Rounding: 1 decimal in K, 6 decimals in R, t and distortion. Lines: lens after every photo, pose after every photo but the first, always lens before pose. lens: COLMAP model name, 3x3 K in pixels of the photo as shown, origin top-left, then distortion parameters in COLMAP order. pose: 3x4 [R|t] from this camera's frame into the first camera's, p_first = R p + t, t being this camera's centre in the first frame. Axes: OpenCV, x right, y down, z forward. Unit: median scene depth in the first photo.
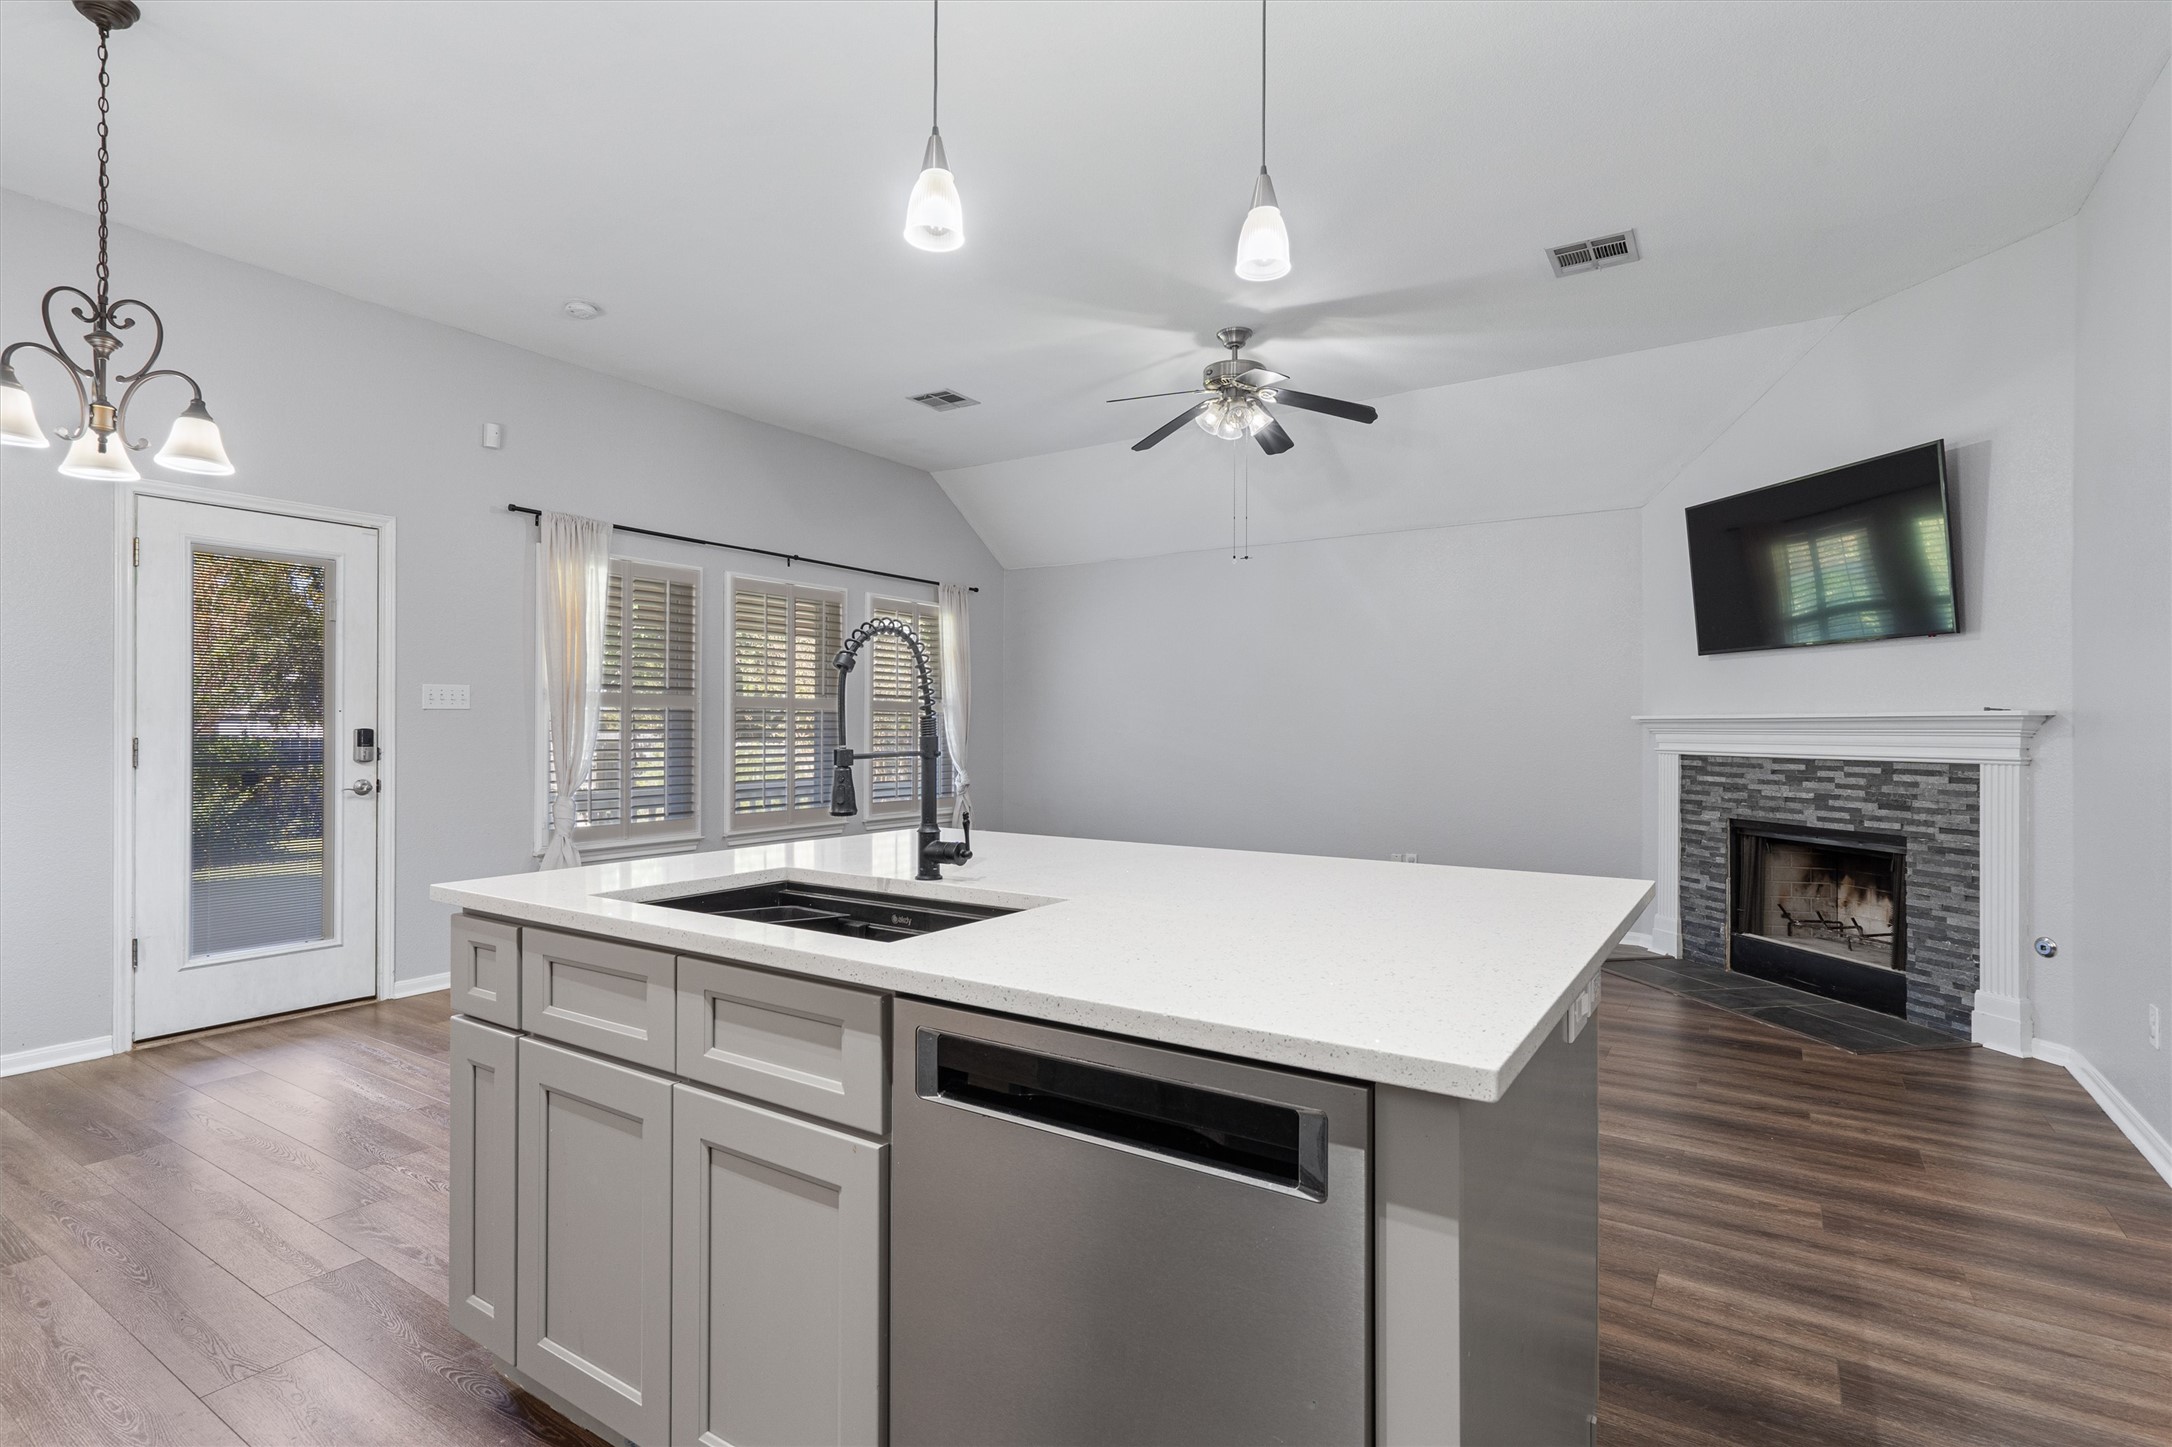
lens RADIAL K [[1001.8, 0, 1074.6], [0, 1001.8, 732.1], [0, 0, 1]] dist [-0.000945, 0.000194]
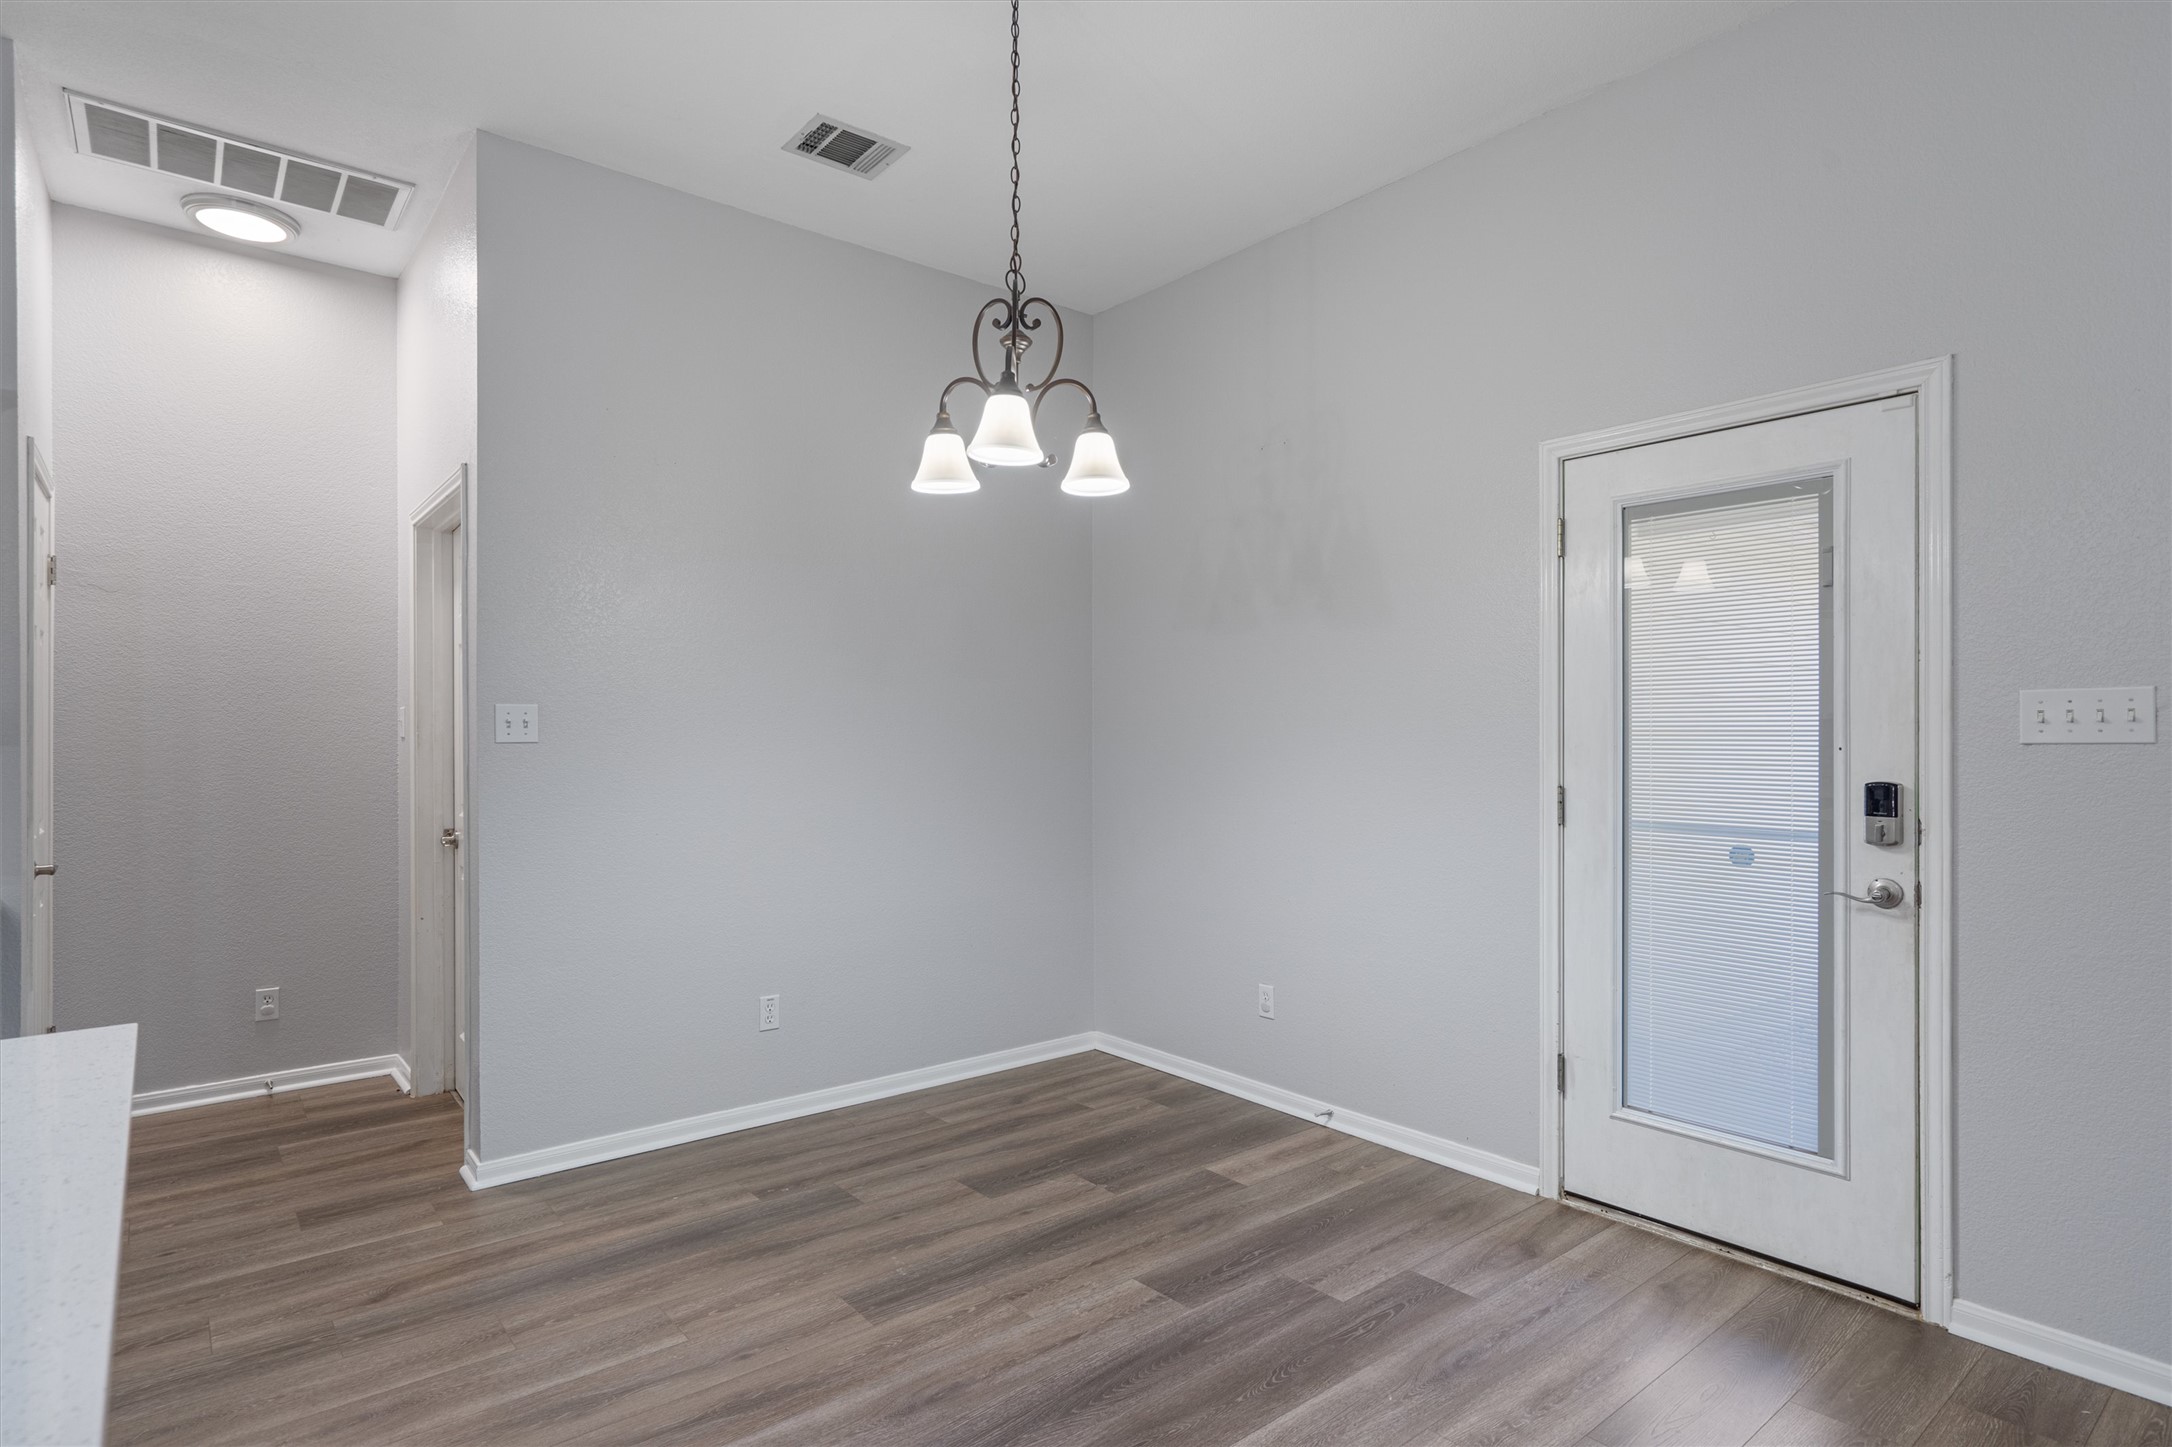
lens RADIAL K [[1102.1, 0, 1089.9], [0, 1102.1, 739.7], [0, 0, 1]] dist [-0.001213, -0.000150]
pose [[-0.298823, -0.001609, -0.954307, -0.025001], [-0.005695, 0.999984, 0.000098, -0.016411], [0.954292, 0.005464, -0.298827, 0.539610]]
